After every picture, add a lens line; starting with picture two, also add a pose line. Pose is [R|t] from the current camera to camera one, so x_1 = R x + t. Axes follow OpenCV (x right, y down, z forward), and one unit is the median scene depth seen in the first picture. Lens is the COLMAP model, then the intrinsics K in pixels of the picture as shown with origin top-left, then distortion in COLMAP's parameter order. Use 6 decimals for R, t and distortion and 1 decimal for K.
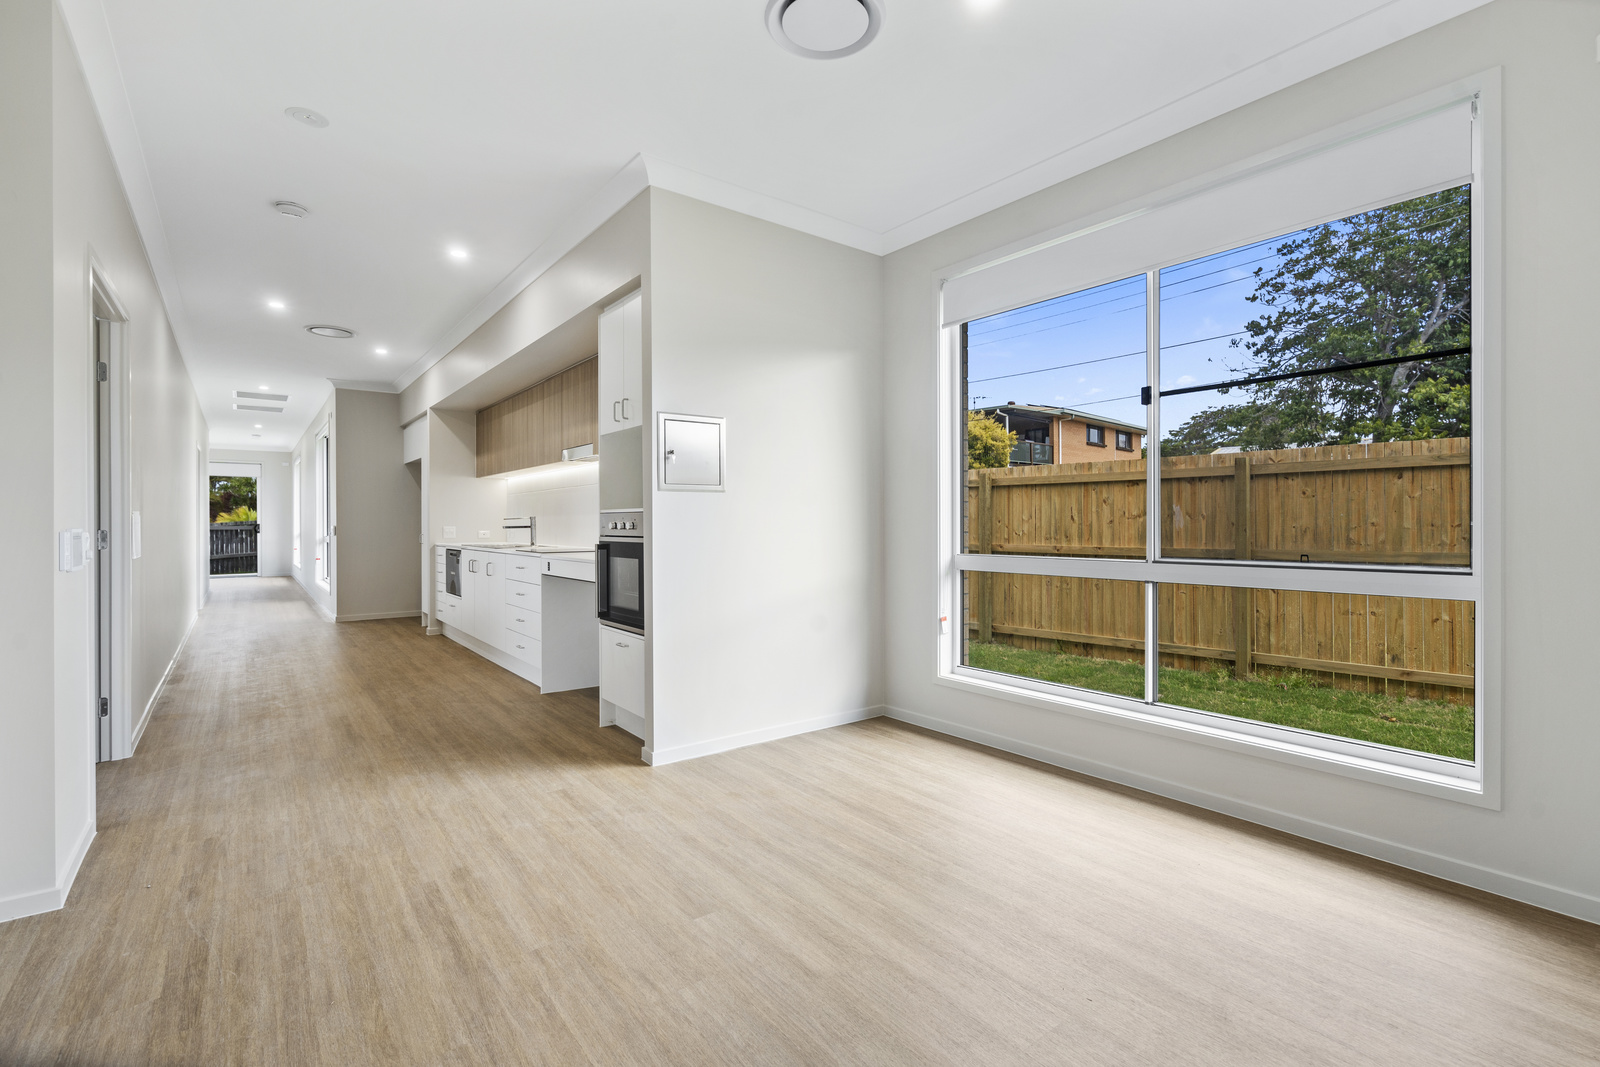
lens RADIAL K [[728.3, 0, 795.4], [0, 728.3, 525.1], [0, 0, 1]] dist [-0.005423, 0.000429]
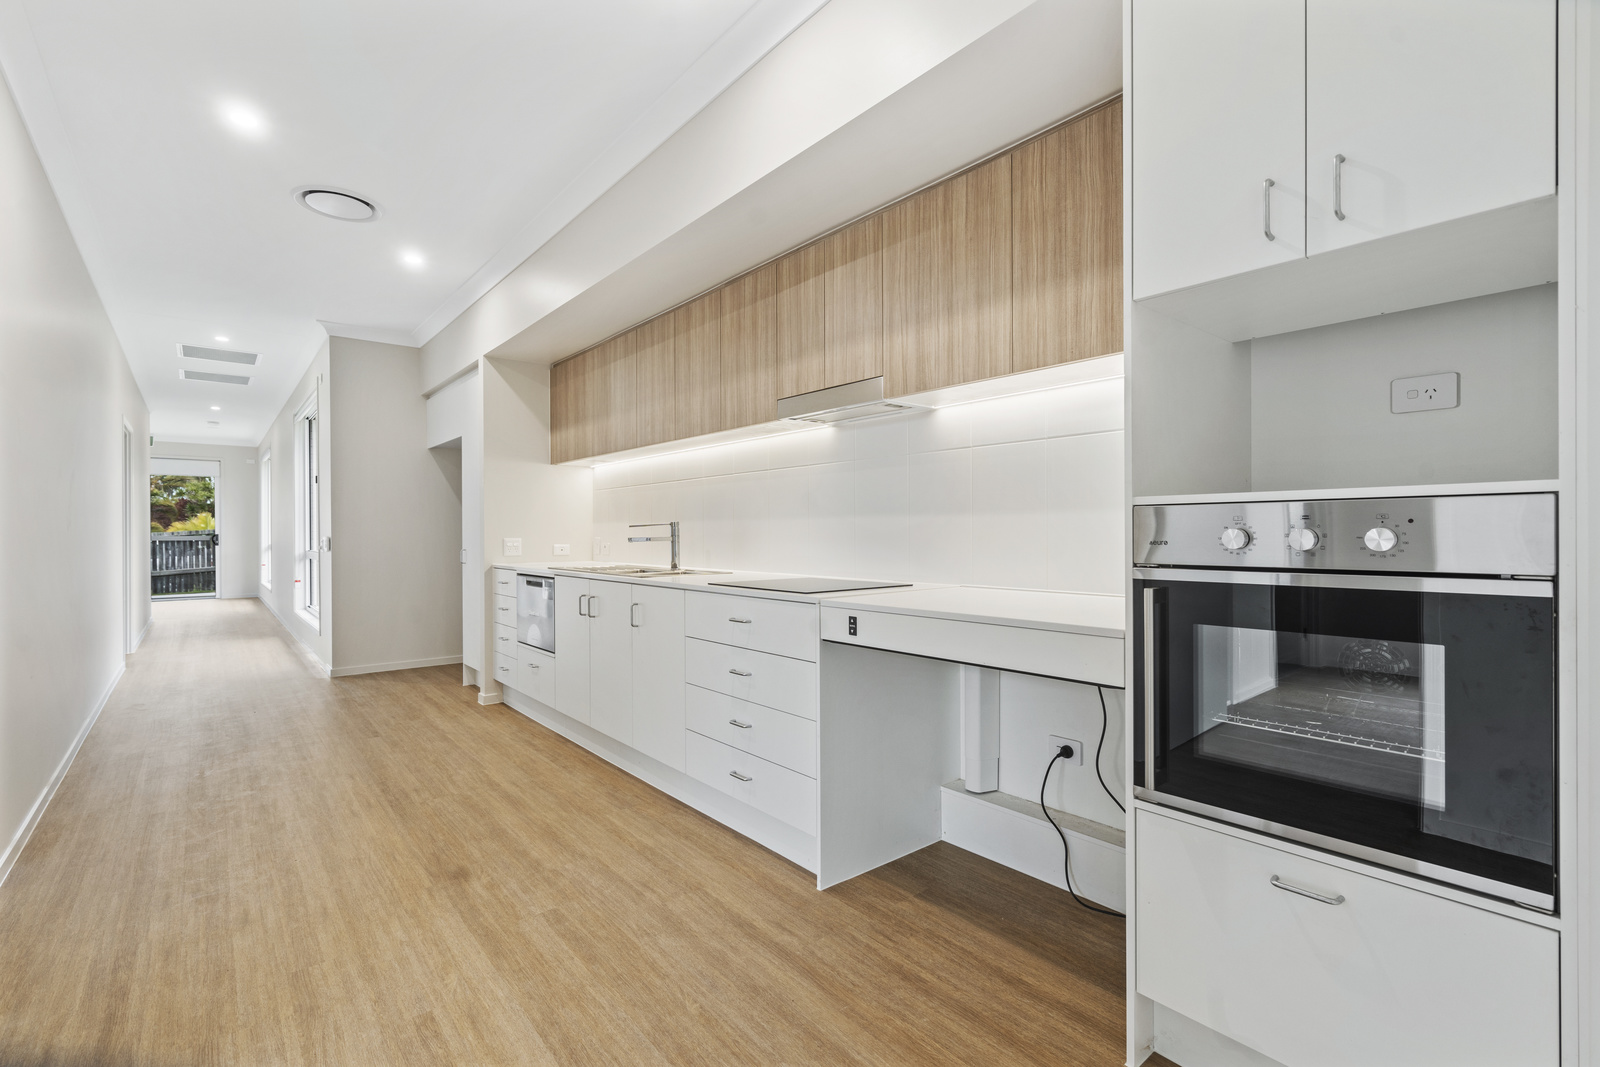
lens RADIAL K [[728.3, 0, 805.2], [0, 728.3, 535.6], [0, 0, 1]] dist [-0.005423, 0.000429]
pose [[0.999094, -0.000433, 0.042555, -0.205854], [0.000370, 0.999999, 0.001488, -0.000867], [-0.042556, -0.001471, 0.999093, 0.284766]]
